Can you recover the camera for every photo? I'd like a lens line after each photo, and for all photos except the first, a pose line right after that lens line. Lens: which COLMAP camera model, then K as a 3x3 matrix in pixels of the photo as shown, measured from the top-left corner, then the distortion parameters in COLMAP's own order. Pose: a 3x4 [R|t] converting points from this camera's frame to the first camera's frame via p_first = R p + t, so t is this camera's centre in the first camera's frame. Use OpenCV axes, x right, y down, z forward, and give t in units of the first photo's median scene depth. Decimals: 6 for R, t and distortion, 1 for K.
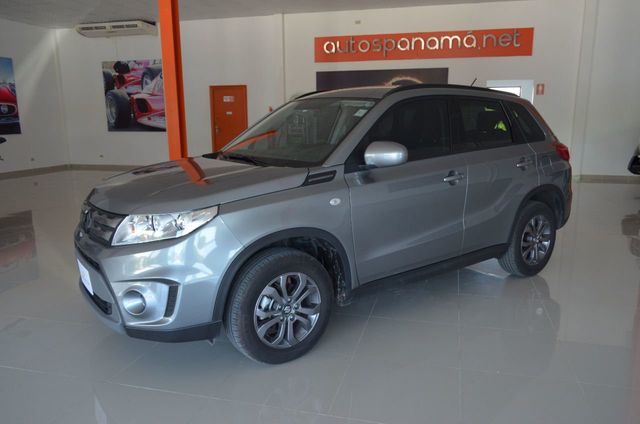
lens RADIAL K [[494.0, 0, 324.5], [0, 494.0, 218.3], [0, 0, 1]] dist [-0.000553, -0.006822]
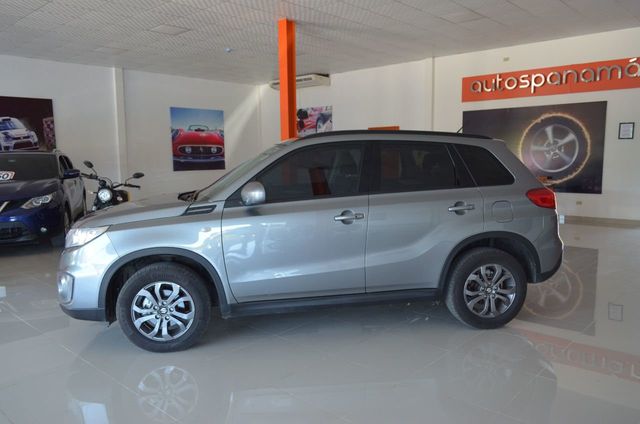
lens RADIAL K [[494.0, 0, 320.7], [0, 494.0, 212.4], [0, 0, 1]] dist [-0.000553, -0.006822]
pose [[0.892961, 0.048860, -0.447474, 0.192323], [-0.086400, 0.994212, -0.063858, -0.005119], [0.441764, 0.095685, 0.892014, 0.002361]]
